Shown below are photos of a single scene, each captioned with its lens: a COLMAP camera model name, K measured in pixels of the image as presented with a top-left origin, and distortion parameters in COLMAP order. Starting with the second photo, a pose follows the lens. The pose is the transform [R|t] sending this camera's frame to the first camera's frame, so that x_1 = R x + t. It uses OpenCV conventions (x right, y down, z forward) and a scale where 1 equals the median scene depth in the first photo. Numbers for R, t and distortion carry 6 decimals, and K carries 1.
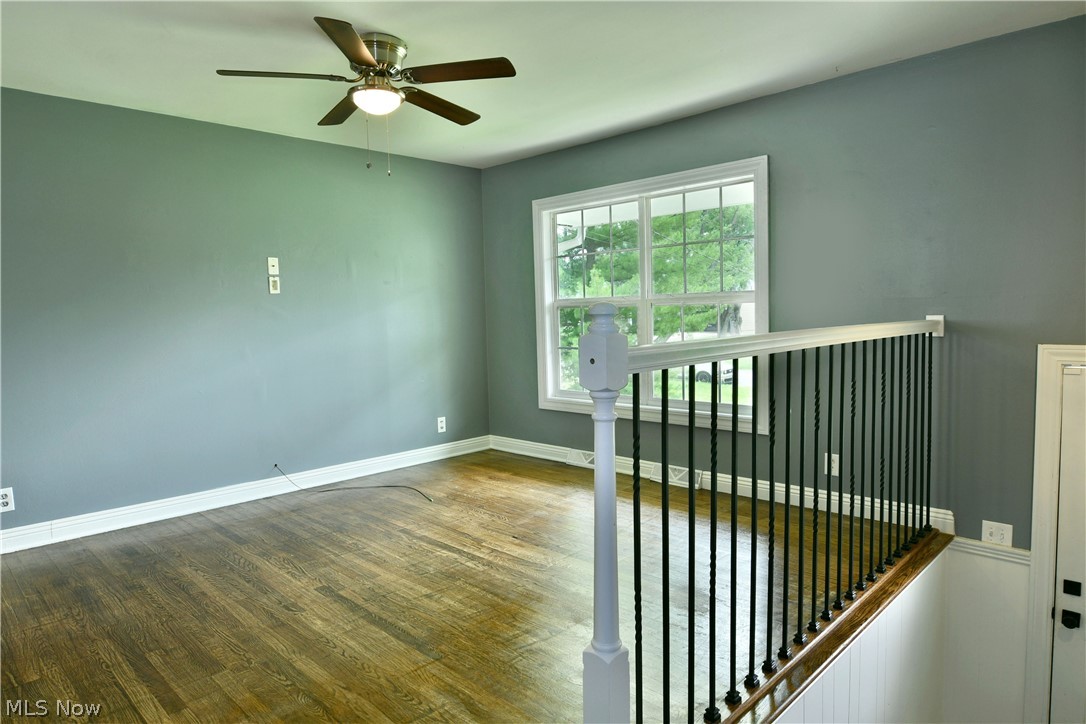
lens RADIAL K [[659.3, 0, 541.5], [0, 659.3, 357.6], [0, 0, 1]] dist [-0.020231, 0.000493]
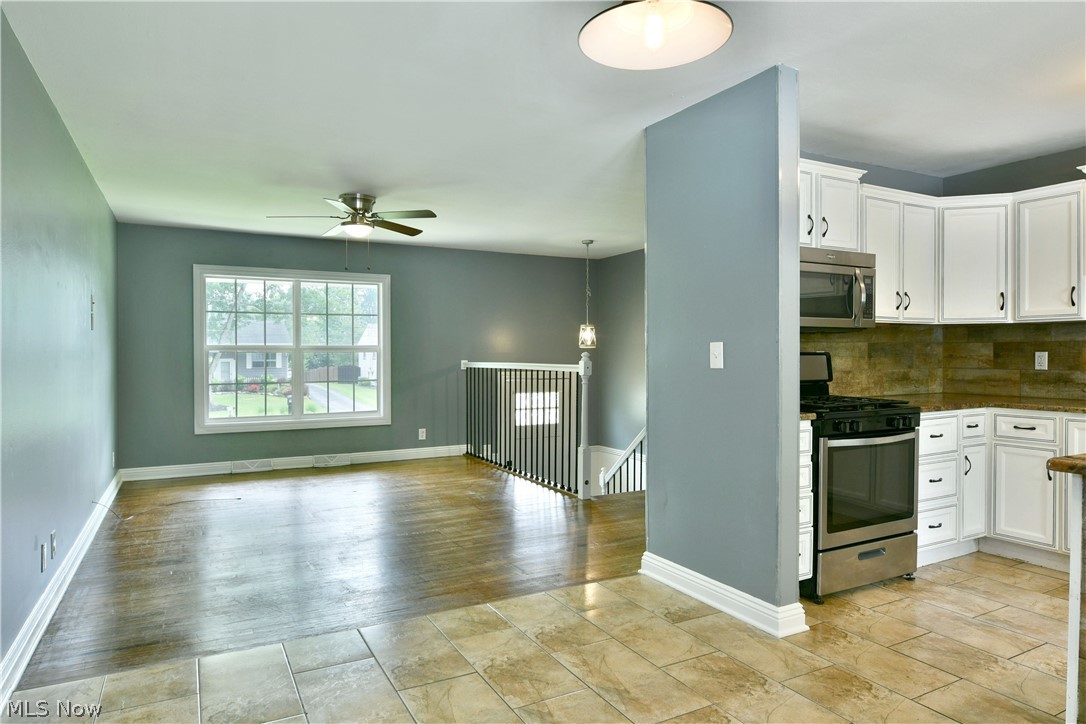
lens RADIAL K [[659.3, 0, 541.9], [0, 659.3, 356.1], [0, 0, 1]] dist [-0.020231, 0.000493]
pose [[0.295266, 0.022132, 0.955159, -1.652052], [0.058859, 0.997411, -0.041307, 0.035173], [-0.953600, 0.068416, 0.293199, 0.055408]]
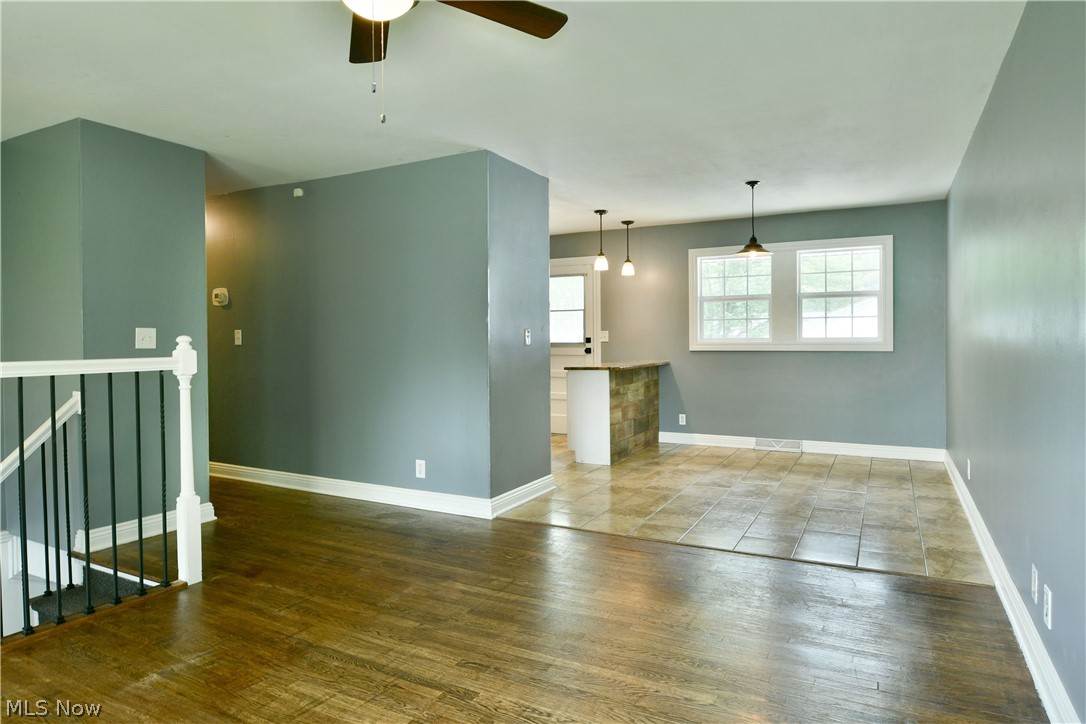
lens RADIAL K [[659.3, 0, 530.3], [0, 659.3, 352.7], [0, 0, 1]] dist [-0.020231, 0.000493]
pose [[-0.960471, 0.040983, -0.275348, -0.194602], [0.015000, 0.995286, 0.095818, -0.103162], [0.277977, 0.087900, -0.956558, 1.579162]]
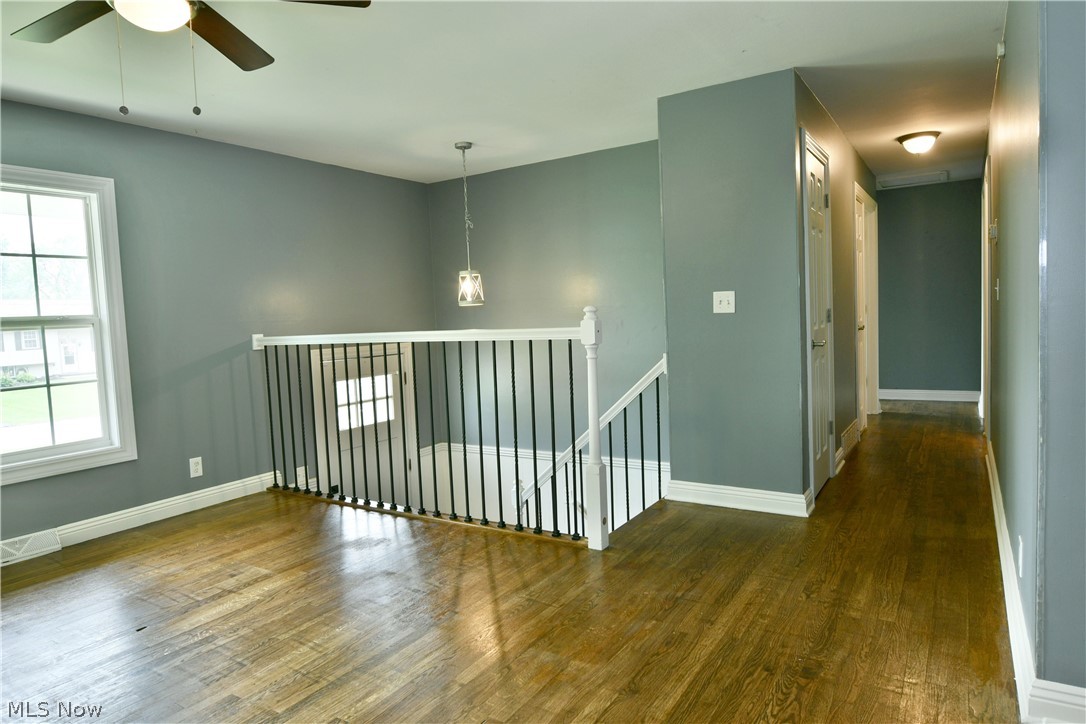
lens RADIAL K [[659.3, 0, 535.9], [0, 659.3, 356.5], [0, 0, 1]] dist [-0.020231, 0.000493]
pose [[-0.204952, -0.028278, 0.978363, -0.950081], [0.114727, 0.991998, 0.052705, -0.024760], [-0.972025, 0.123047, -0.200068, 0.753368]]
